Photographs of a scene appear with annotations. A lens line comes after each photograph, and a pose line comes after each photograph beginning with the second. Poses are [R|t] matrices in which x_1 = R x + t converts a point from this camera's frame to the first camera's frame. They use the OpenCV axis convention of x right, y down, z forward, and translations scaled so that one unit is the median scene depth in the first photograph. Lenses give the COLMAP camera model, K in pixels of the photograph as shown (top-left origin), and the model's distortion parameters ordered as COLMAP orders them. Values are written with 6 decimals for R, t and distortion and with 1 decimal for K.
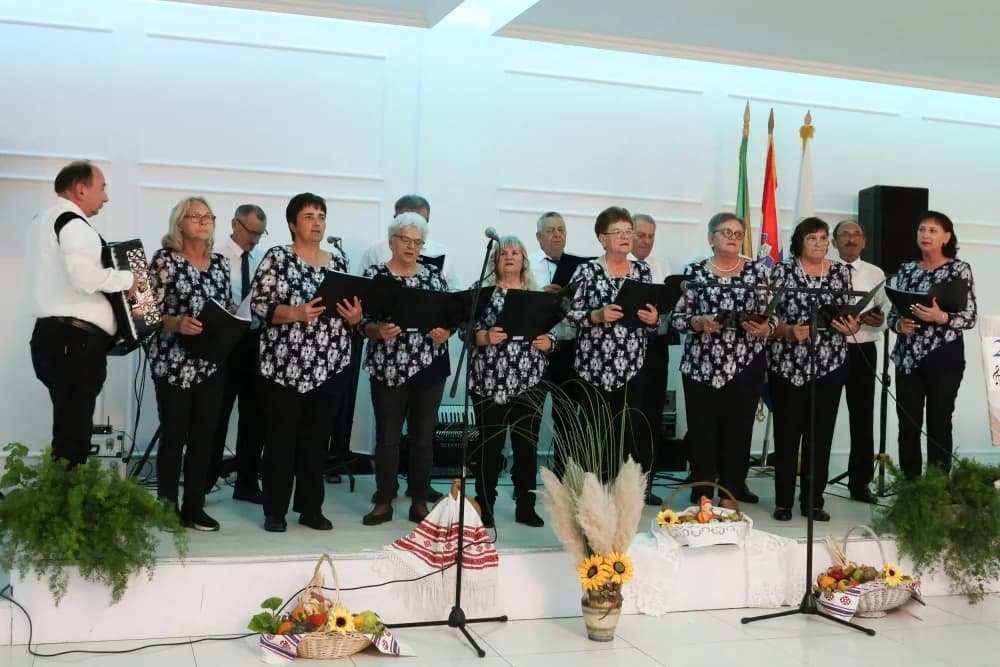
lens RADIAL K [[1237.1, 0, 500.0], [0, 1237.1, 333.5], [0, 0, 1]] dist [-0.056667, -0.025297]
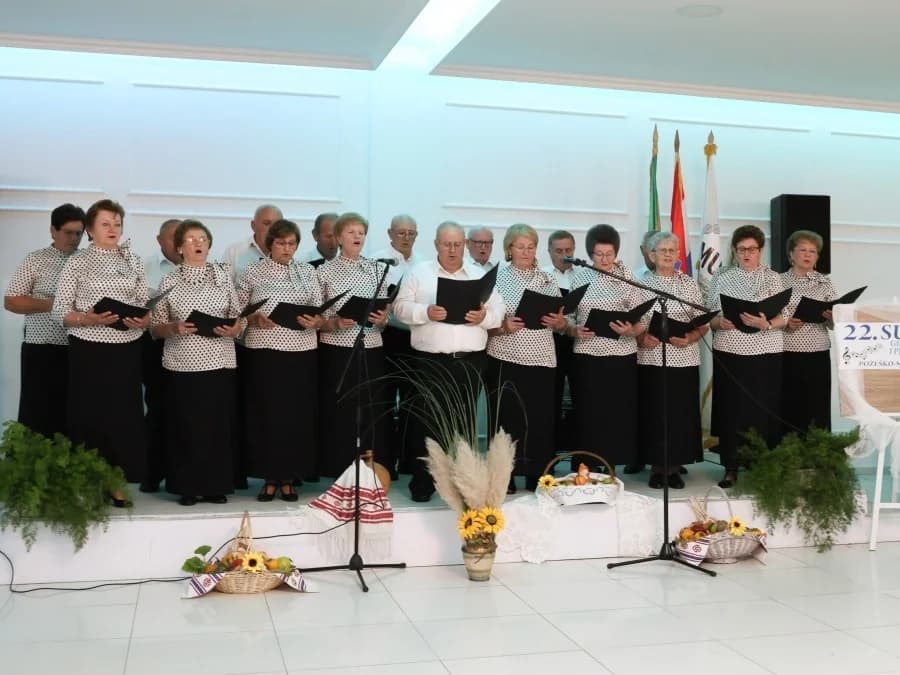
lens RADIAL K [[1197.3, 0, 512.3], [0, 1197.3, 339.6], [0, 0, 1]] dist [-0.103292, 0.056054]
pose [[0.998818, -0.022274, -0.043203, 0.165933], [0.022134, 0.999748, -0.003720, 0.017924], [0.043275, 0.002759, 0.999059, -0.159584]]
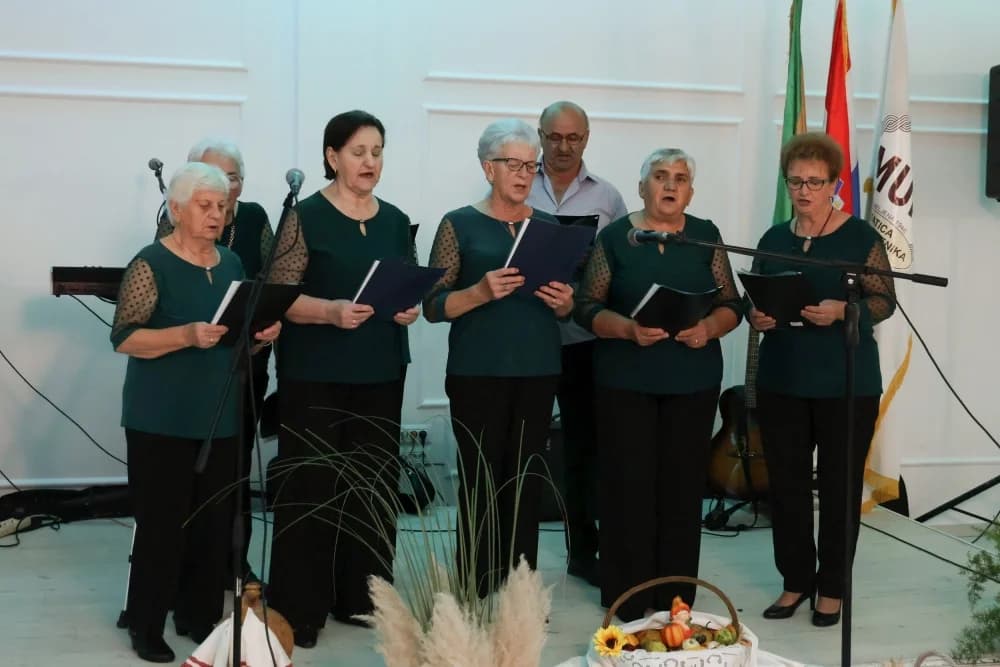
lens RADIAL K [[1506.9, 0, 498.1], [0, 1506.9, 354.8], [0, 0, 1]] dist [0.018713, -0.024424]
pose [[0.997583, -0.007130, -0.069123, 0.142158], [0.012839, 0.996508, 0.082501, -0.055706], [0.068293, -0.083189, 0.994191, 0.289975]]
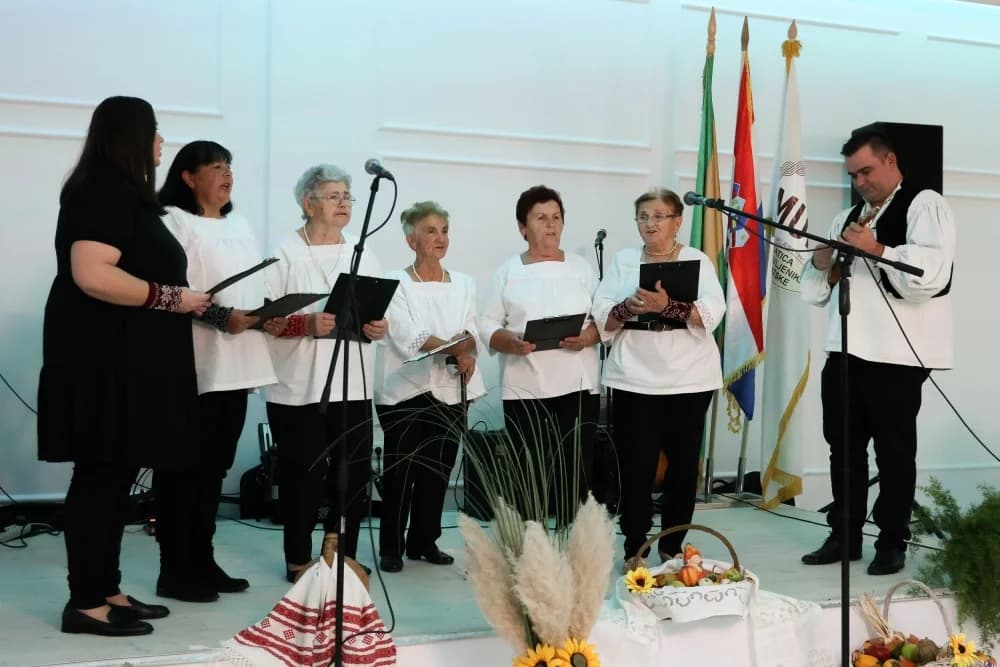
lens RADIAL K [[1408.2, 0, 500.0], [0, 1408.2, 333.5], [0, 0, 1]] dist [-0.018651, -0.013396]
pose [[0.996199, -0.020327, 0.084699, -0.006642], [0.020487, 0.999790, -0.001019, 0.011751], [-0.084661, 0.002750, 0.996406, 0.237895]]
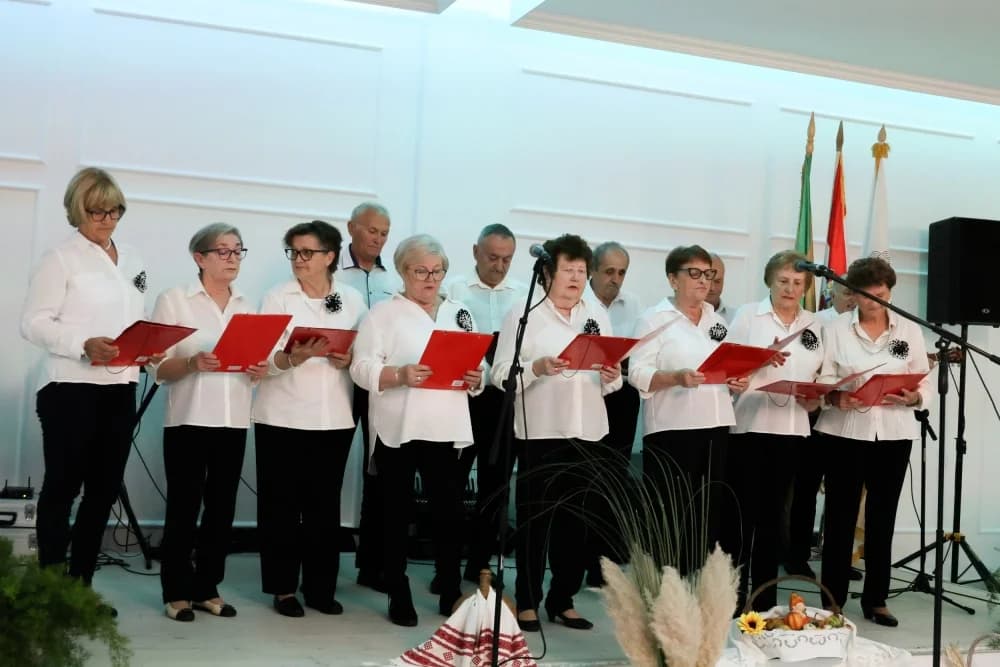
lens RADIAL K [[1288.4, 0, 500.0], [0, 1288.4, 333.5], [0, 0, 1]] dist [-0.036785, 0.010521]
pose [[0.999250, 0.019759, 0.033299, -0.057238], [-0.018343, 0.998937, -0.042295, 0.005323], [-0.034100, 0.041653, 0.998550, 0.204196]]
